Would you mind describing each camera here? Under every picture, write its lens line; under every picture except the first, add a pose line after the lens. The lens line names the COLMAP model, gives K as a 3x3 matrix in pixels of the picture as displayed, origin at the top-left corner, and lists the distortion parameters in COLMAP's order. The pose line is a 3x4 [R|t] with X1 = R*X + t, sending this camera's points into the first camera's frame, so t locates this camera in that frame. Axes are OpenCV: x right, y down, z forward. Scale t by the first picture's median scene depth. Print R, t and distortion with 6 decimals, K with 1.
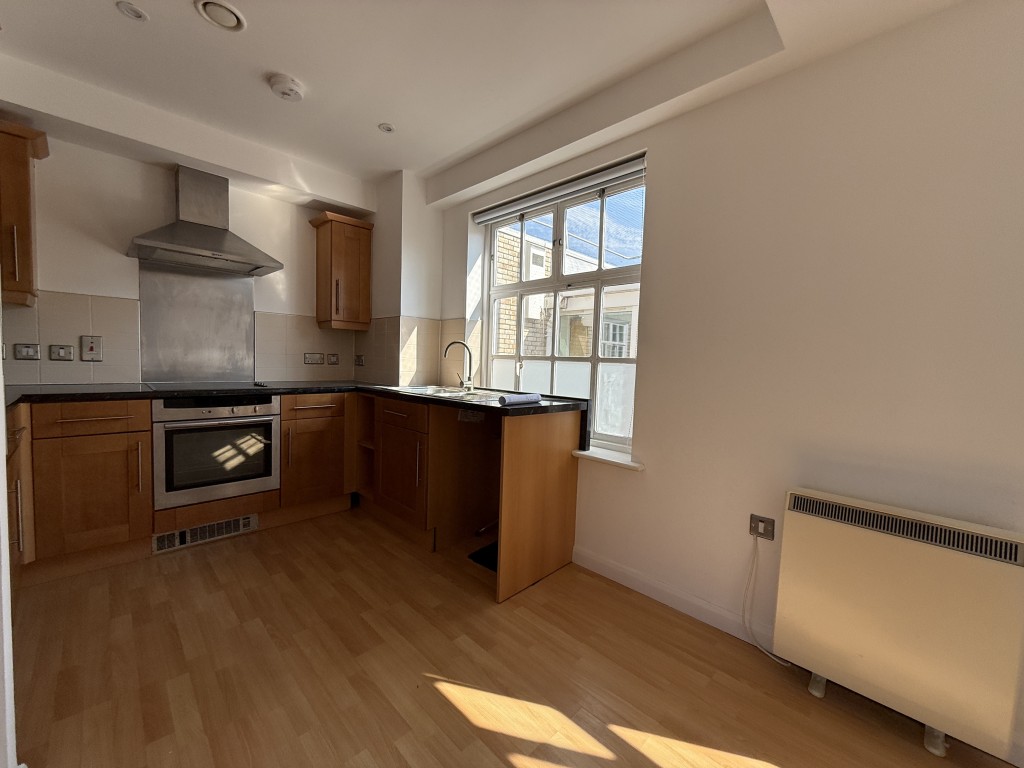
lens RADIAL K [[411.9, 0, 511.1], [0, 411.9, 386.6], [0, 0, 1]] dist [0.011787, -0.000694]
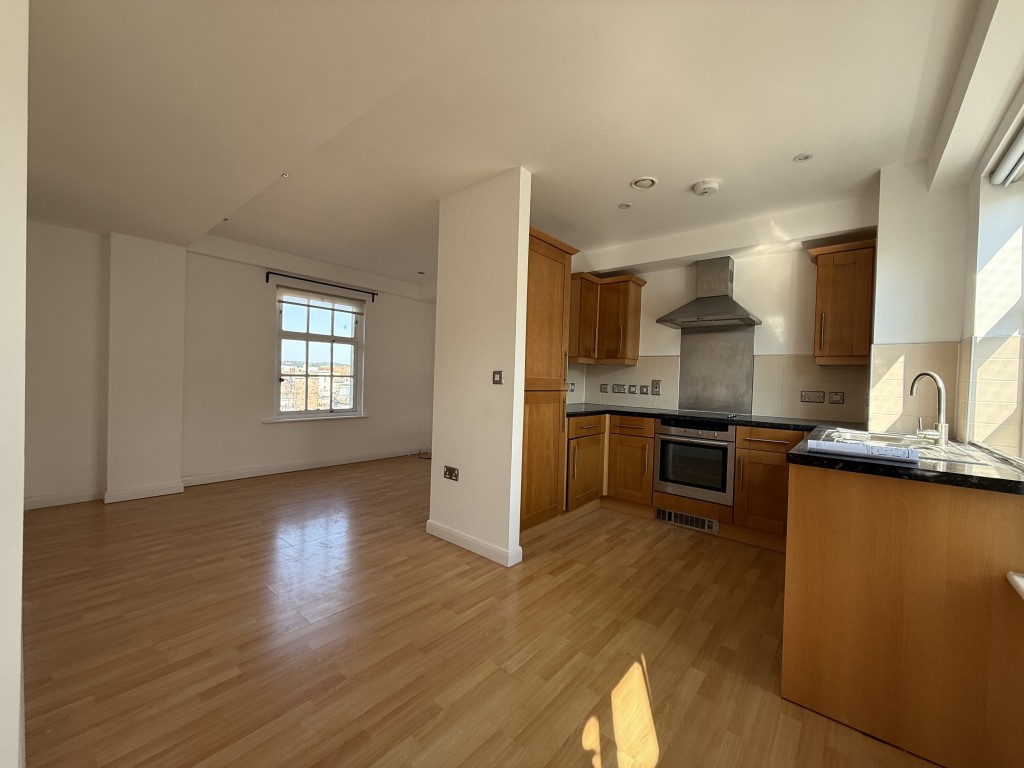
lens RADIAL K [[411.9, 0, 516.2], [0, 411.9, 387.9], [0, 0, 1]] dist [0.011787, -0.000694]
pose [[0.084439, -0.009584, -0.996383, 0.579898], [-0.094322, 0.995387, -0.017568, -0.006695], [0.991954, 0.095465, 0.083146, 0.289692]]
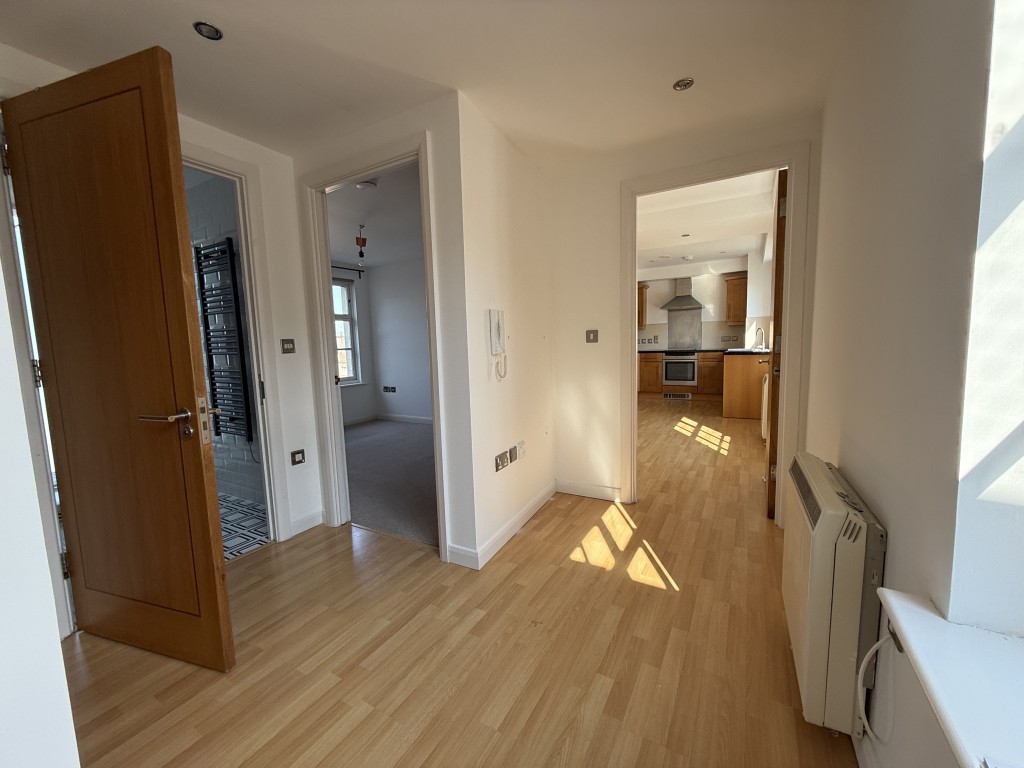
lens RADIAL K [[411.9, 0, 514.1], [0, 411.9, 382.1], [0, 0, 1]] dist [0.011787, -0.000694]
pose [[0.258904, 0.051974, -0.964504, 1.934143], [-0.025829, 0.998567, 0.046876, 0.129049], [0.965558, 0.012775, 0.259876, -0.987867]]
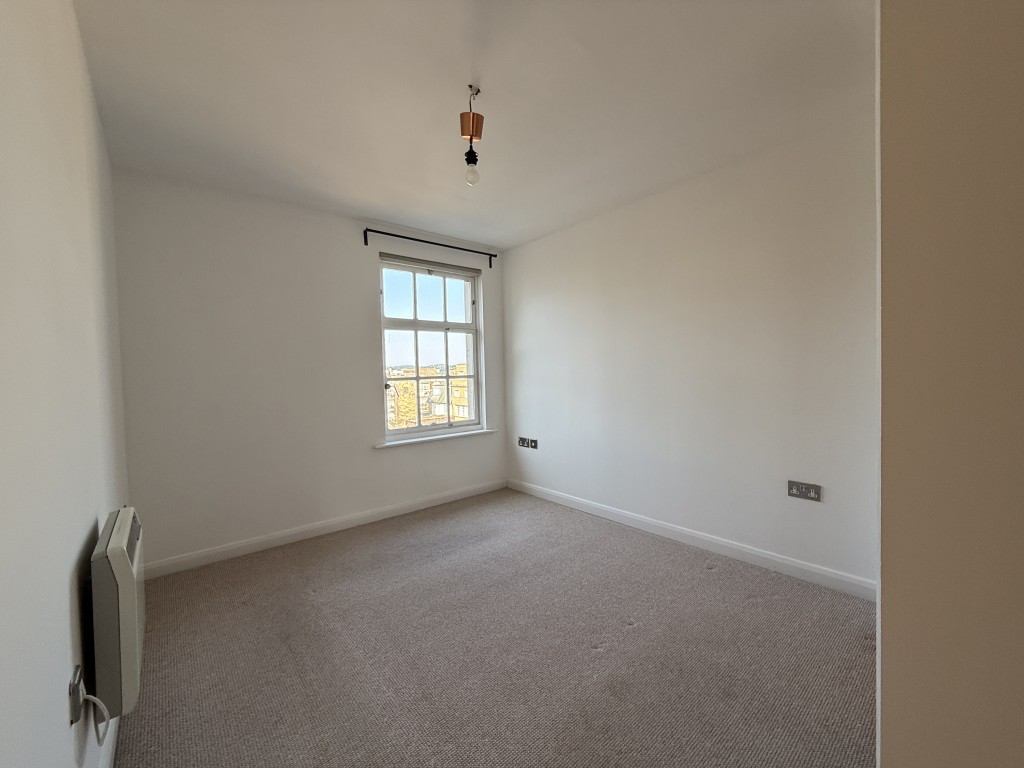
lens RADIAL K [[411.9, 0, 513.3], [0, 411.9, 382.0], [0, 0, 1]] dist [0.011787, -0.000694]
pose [[-0.079146, -0.006859, -0.996839, -1.696083], [-0.048055, 0.998840, -0.003057, 0.002060], [0.995704, 0.047661, -0.079384, -1.063582]]
